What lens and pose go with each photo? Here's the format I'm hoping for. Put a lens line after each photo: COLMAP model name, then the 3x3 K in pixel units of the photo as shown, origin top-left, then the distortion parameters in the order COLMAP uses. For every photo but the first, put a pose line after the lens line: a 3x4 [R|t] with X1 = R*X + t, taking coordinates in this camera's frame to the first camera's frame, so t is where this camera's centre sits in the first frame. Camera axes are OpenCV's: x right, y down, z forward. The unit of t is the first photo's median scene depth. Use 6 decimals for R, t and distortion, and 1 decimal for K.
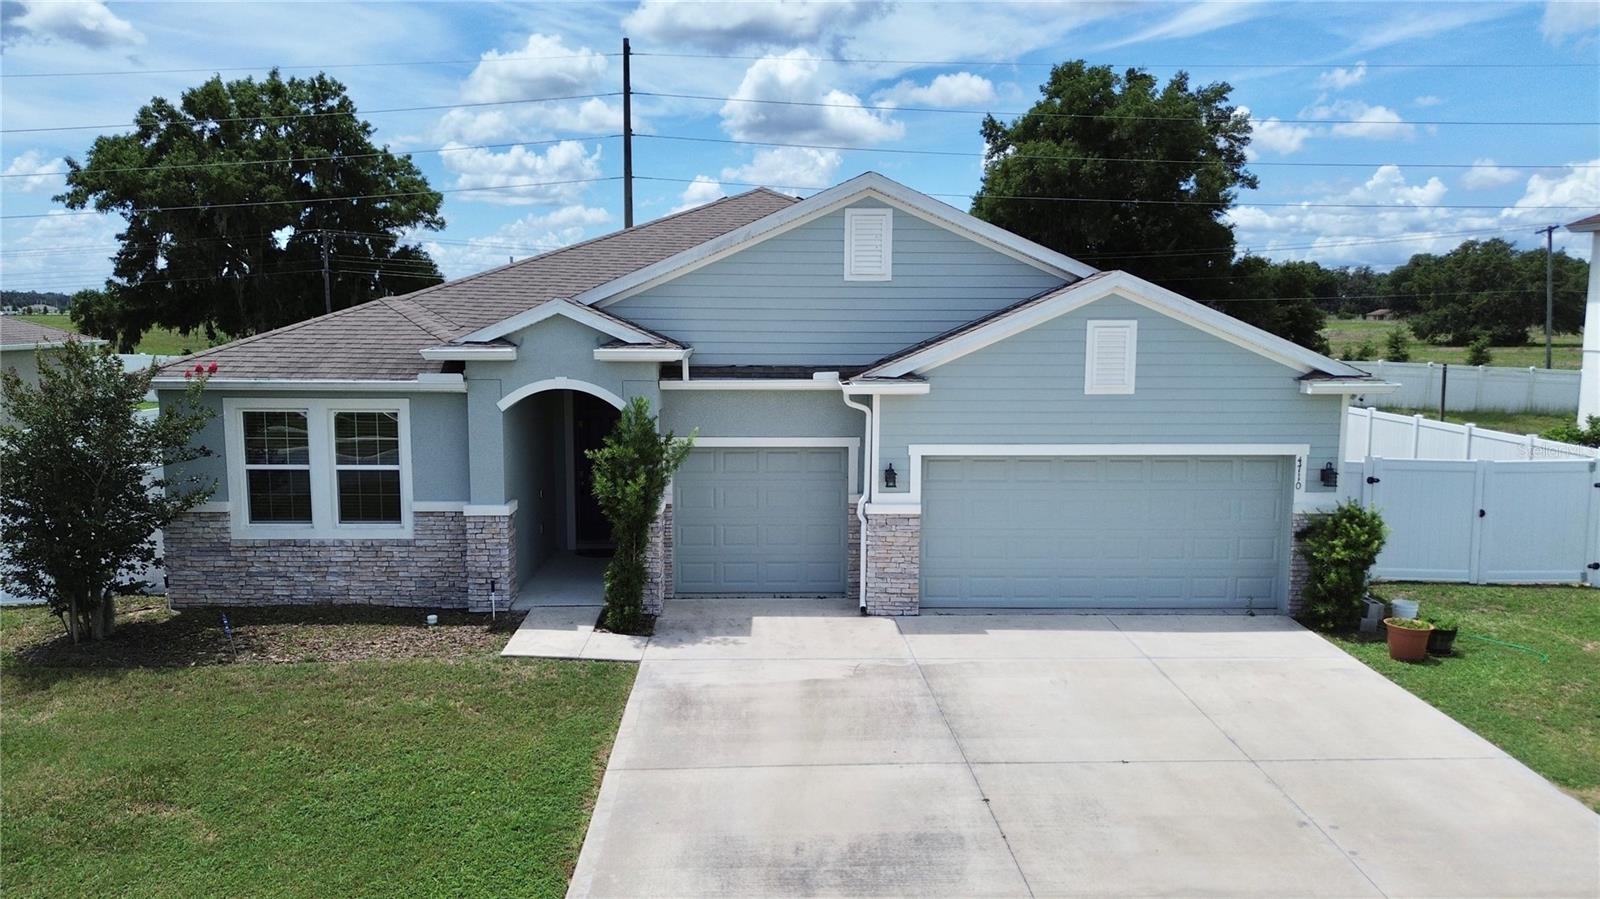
lens RADIAL K [[1135.5, 0, 799.4], [0, 1135.5, 452.7], [0, 0, 1]] dist [0.057498, -0.051489]
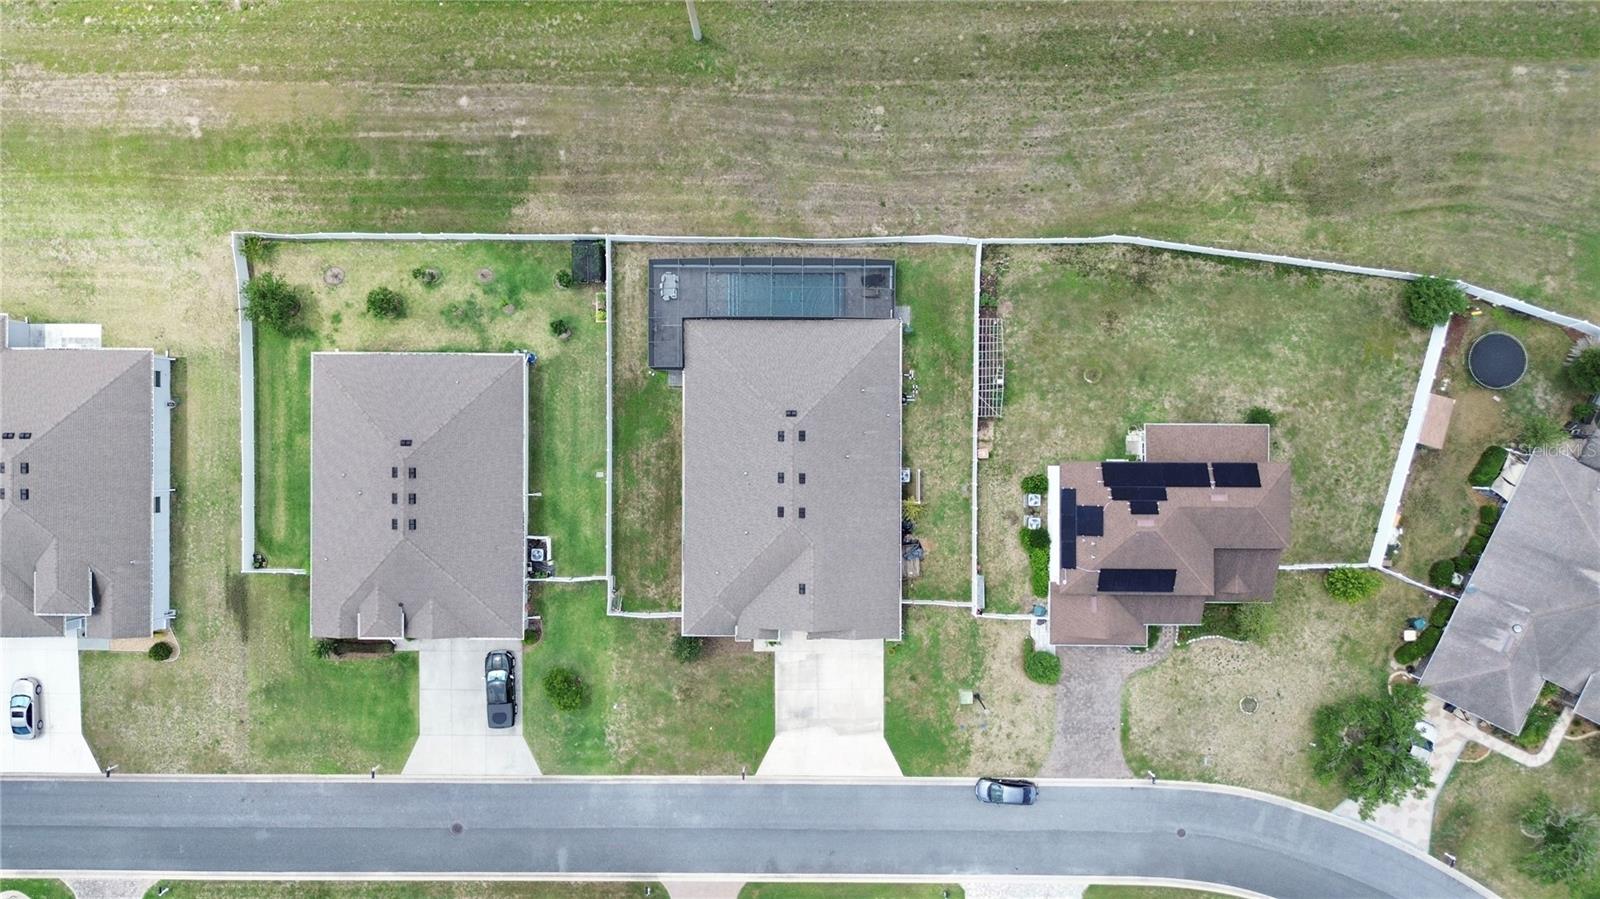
lens RADIAL K [[1135.5, 0, 805.3], [0, 1135.5, 446.7], [0, 0, 1]] dist [0.057498, -0.051489]
pose [[0.999674, 0.025496, -0.001131, 0.012668], [-0.002094, 0.126105, 0.992015, -5.716213], [0.025435, -0.991689, 0.126118, 1.182938]]
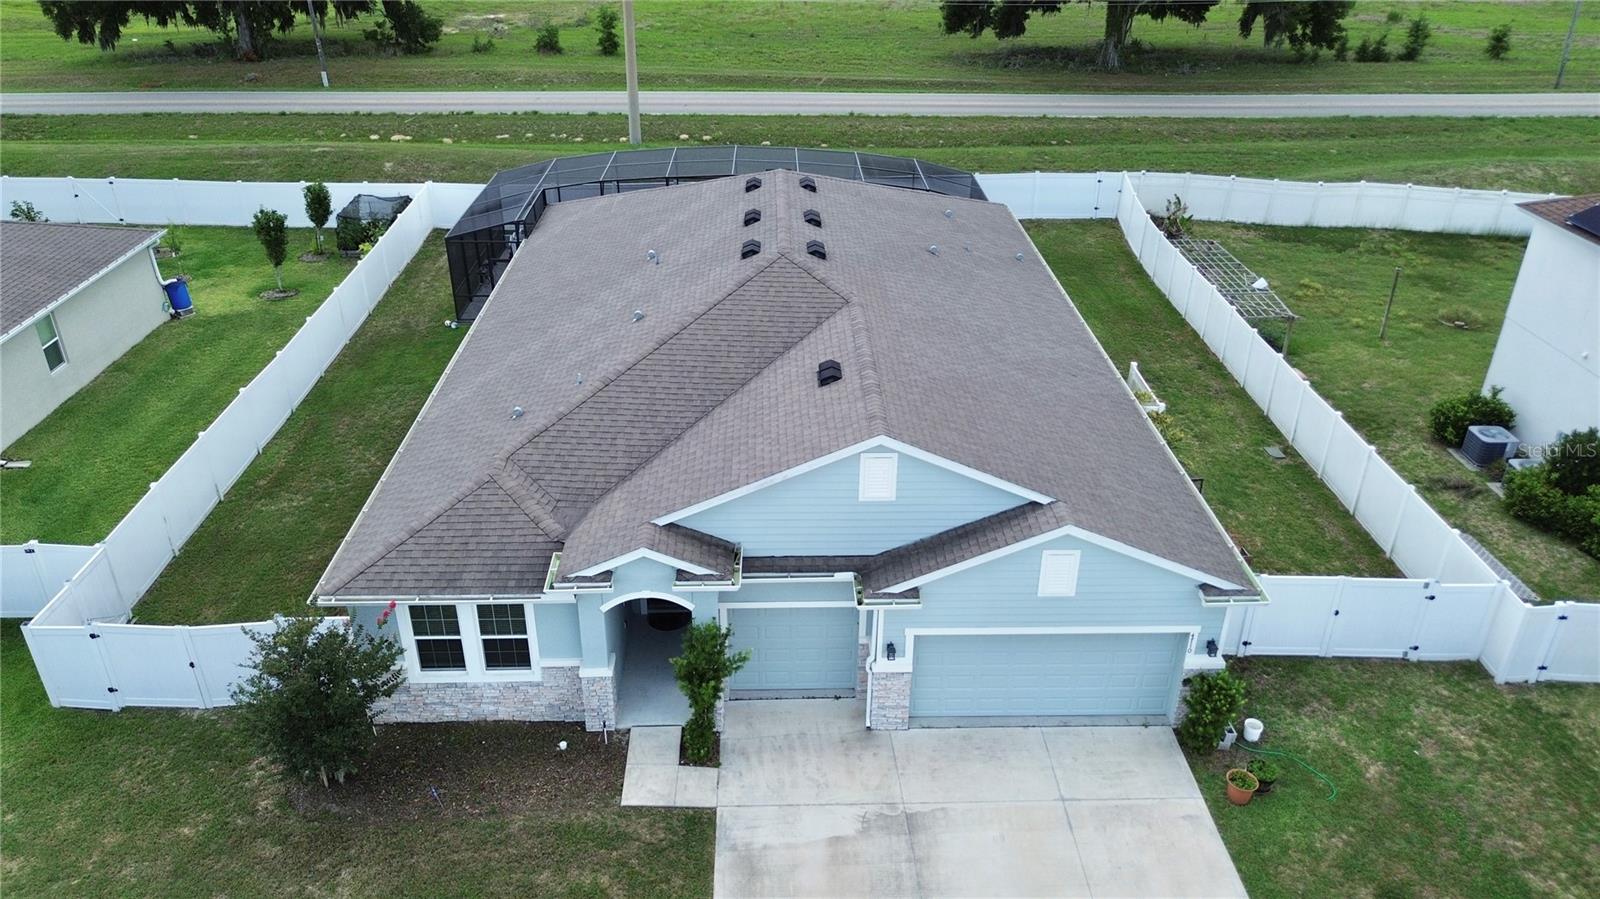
lens RADIAL K [[1135.5, 0, 800.9], [0, 1135.5, 449.3], [0, 0, 1]] dist [0.057498, -0.051489]
pose [[0.999980, 0.000512, 0.006256, -0.035268], [-0.002730, 0.932935, 0.360033, -0.679250], [-0.005653, -0.360043, 0.932918, -0.179827]]
